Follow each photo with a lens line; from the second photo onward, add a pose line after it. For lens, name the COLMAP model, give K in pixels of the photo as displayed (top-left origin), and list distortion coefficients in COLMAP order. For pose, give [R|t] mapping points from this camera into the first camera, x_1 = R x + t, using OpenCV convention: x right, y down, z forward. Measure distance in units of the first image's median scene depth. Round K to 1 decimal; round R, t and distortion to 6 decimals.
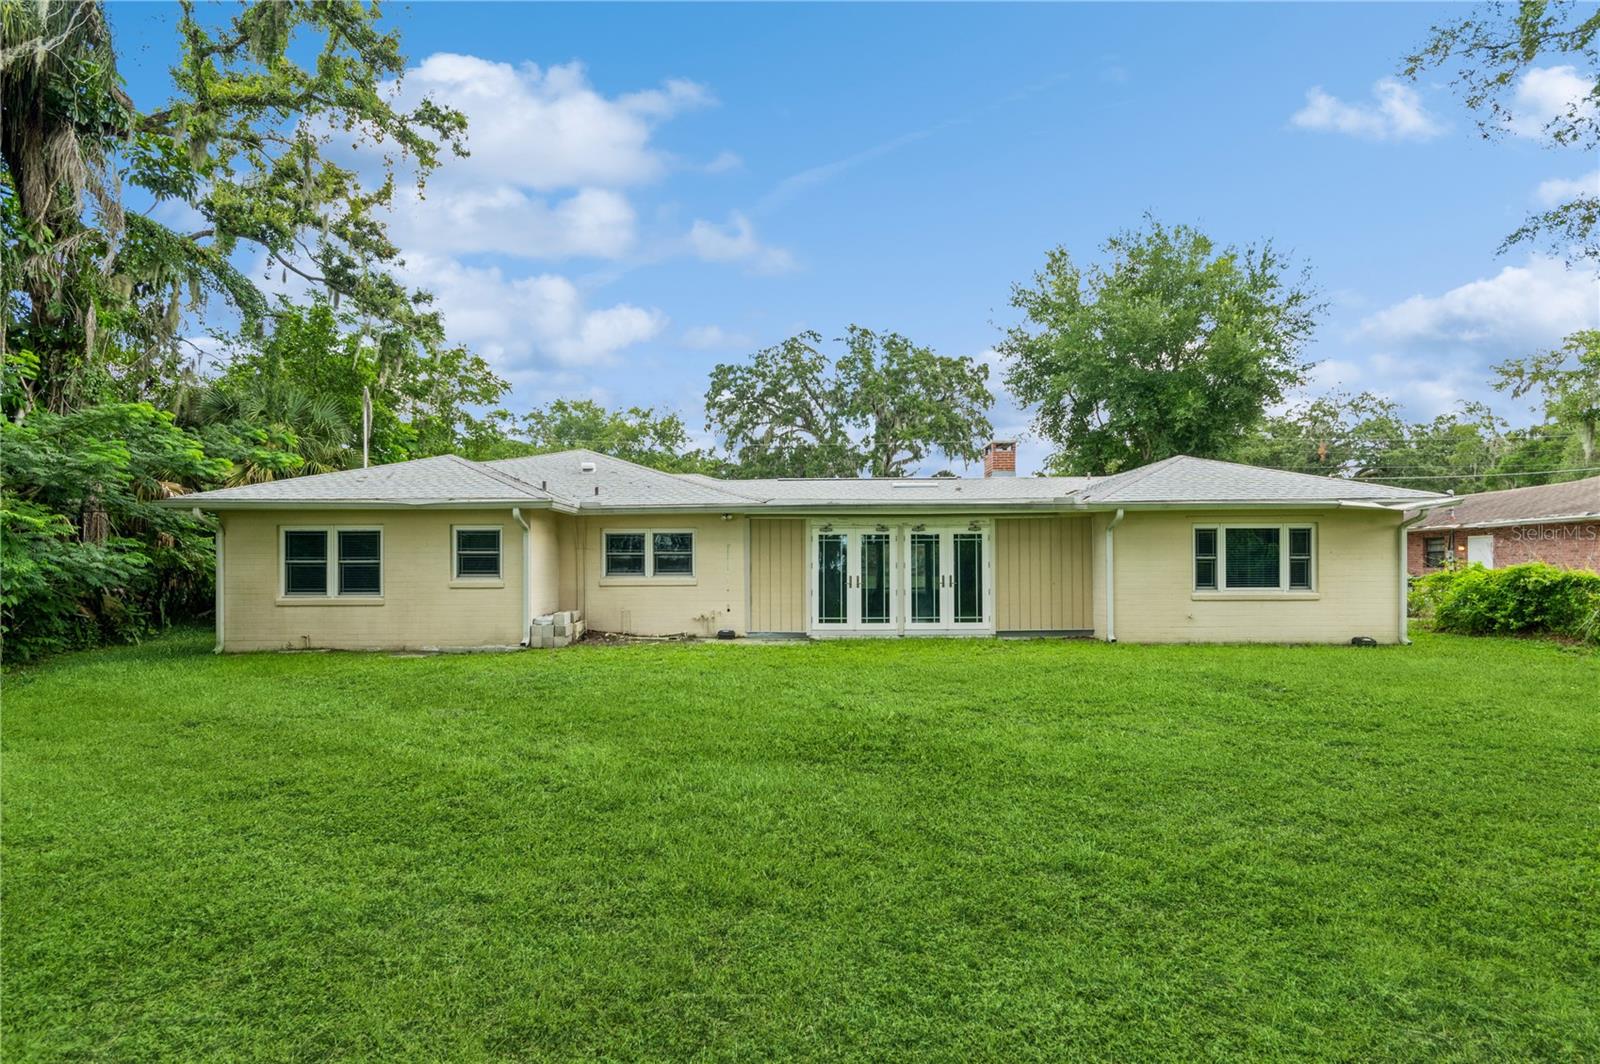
lens RADIAL K [[759.9, 0, 797.4], [0, 759.9, 574.1], [0, 0, 1]] dist [0.001064, -0.005399]
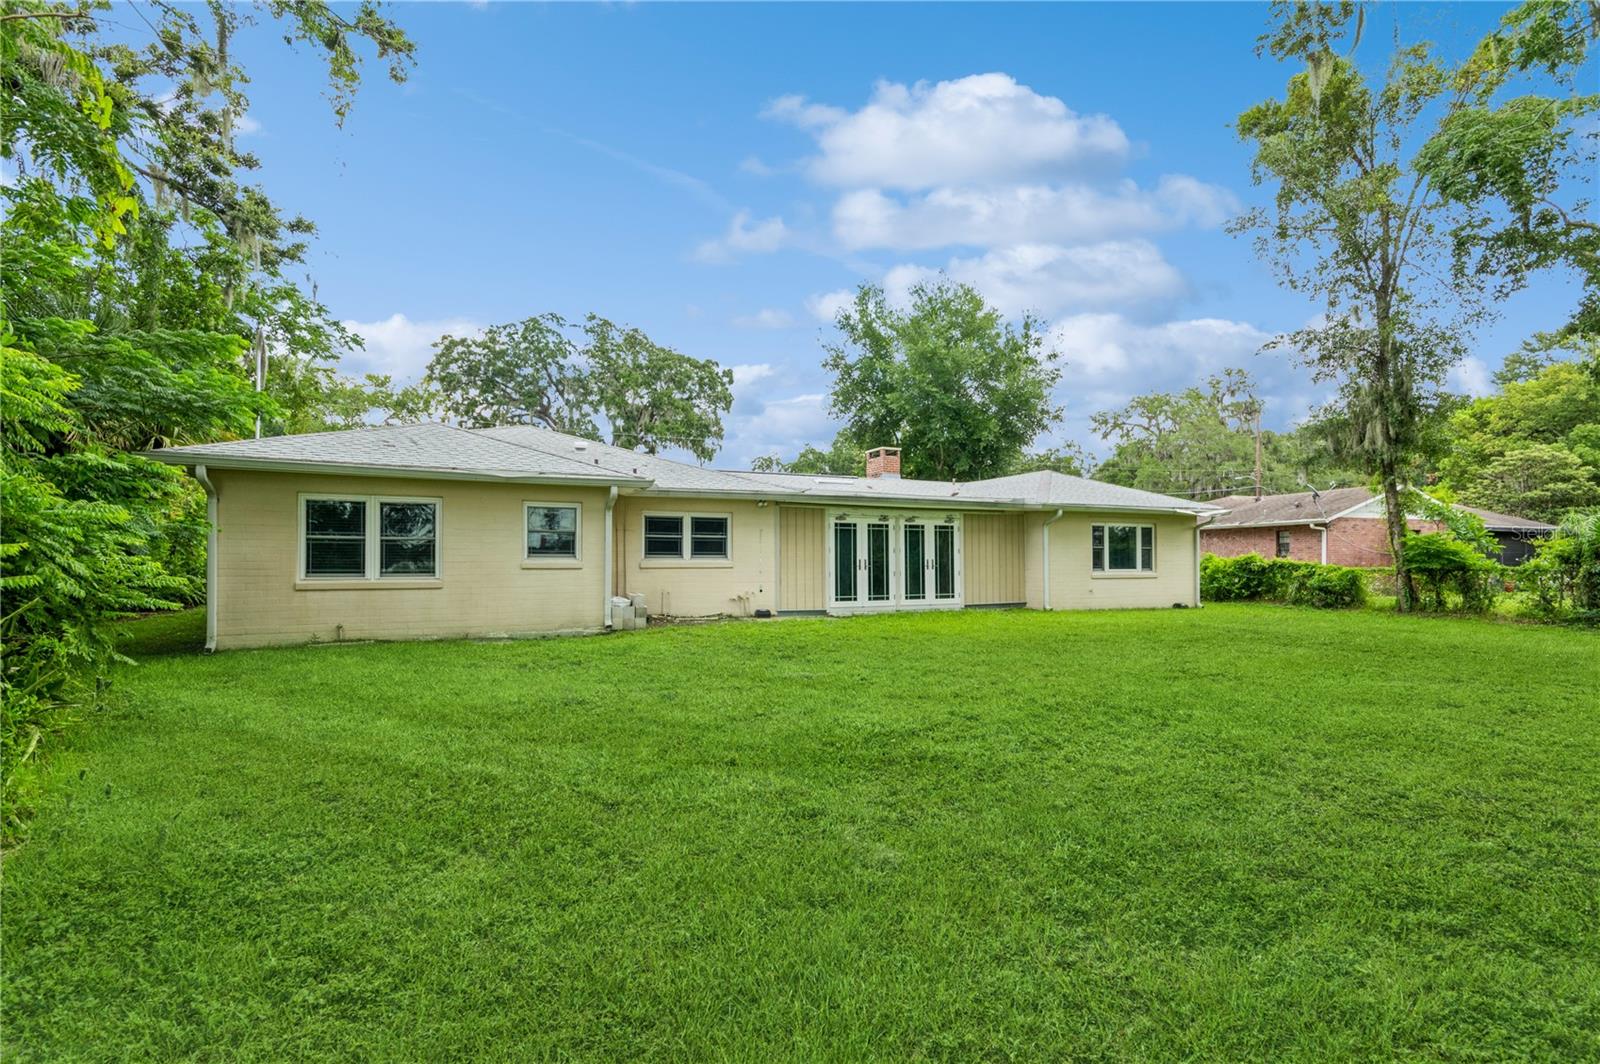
lens RADIAL K [[756.5, 0, 799.1], [0, 756.5, 557.7], [0, 0, 1]] dist [0.001183, -0.009944]
pose [[0.895798, 0.007464, 0.444398, -0.517833], [-0.000612, 0.999879, -0.015559, 0.017559], [-0.444461, 0.013666, 0.895694, 0.022720]]
